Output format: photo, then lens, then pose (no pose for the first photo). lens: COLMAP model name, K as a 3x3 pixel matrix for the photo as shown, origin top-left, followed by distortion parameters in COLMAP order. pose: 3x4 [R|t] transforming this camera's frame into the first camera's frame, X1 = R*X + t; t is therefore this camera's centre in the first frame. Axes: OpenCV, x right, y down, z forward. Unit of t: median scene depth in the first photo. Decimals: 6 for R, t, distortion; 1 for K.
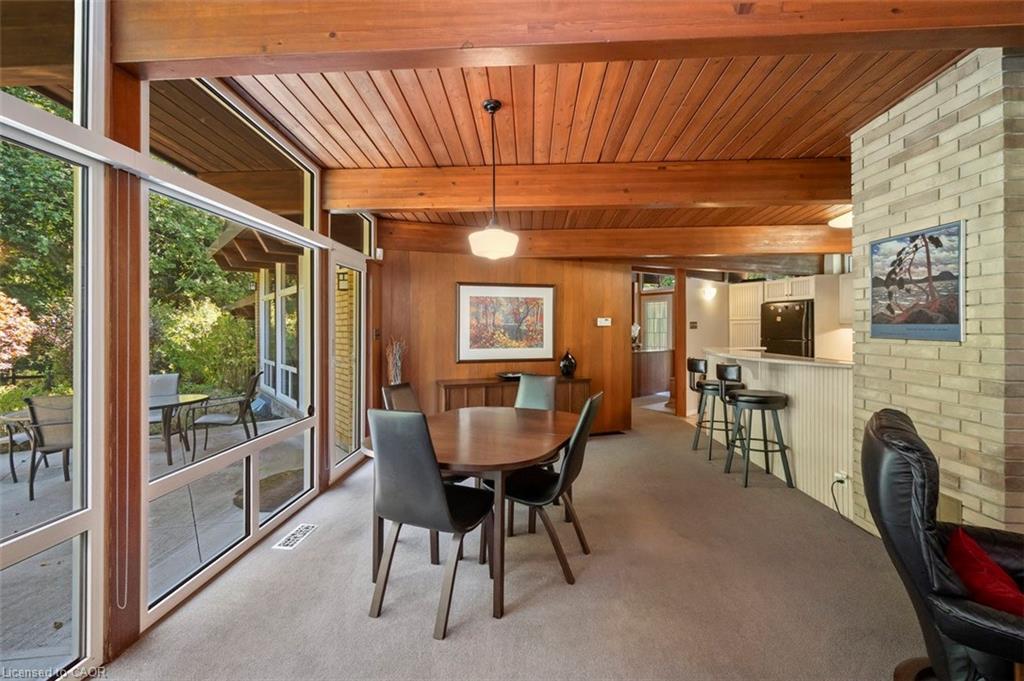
lens RADIAL K [[444.0, 0, 496.0], [0, 444.0, 327.7], [0, 0, 1]] dist [-0.002999, -0.000772]
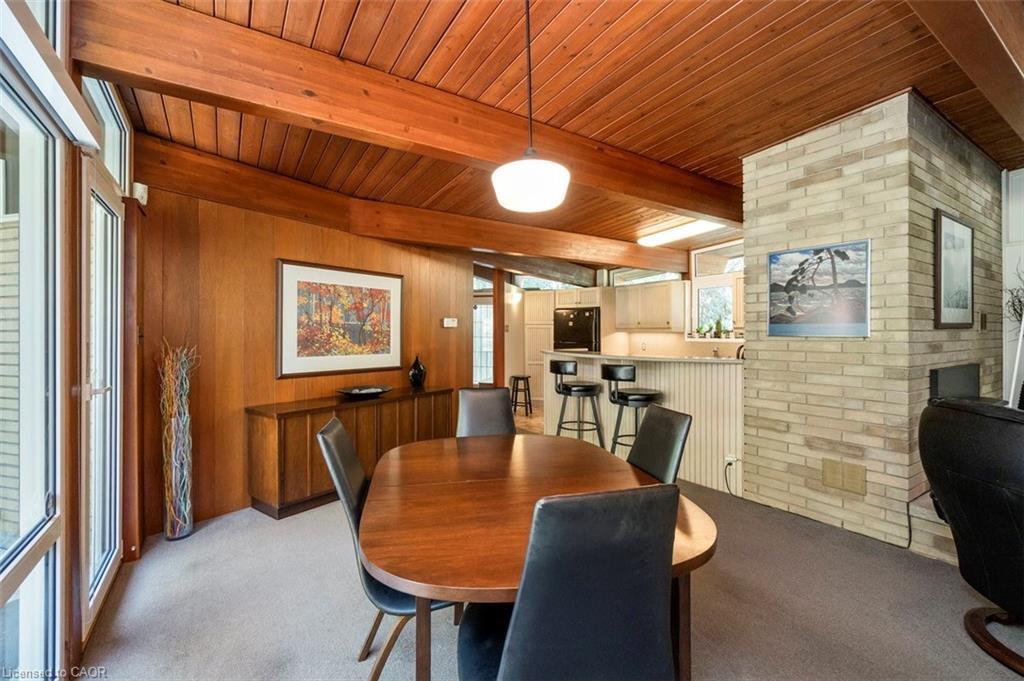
lens RADIAL K [[444.0, 0, 501.1], [0, 444.0, 333.8], [0, 0, 1]] dist [-0.002999, -0.000772]
pose [[0.805139, 0.004402, 0.593070, -0.415473], [-0.003194, 0.999990, -0.003086, 0.024034], [-0.593077, 0.000590, 0.805145, 0.504504]]
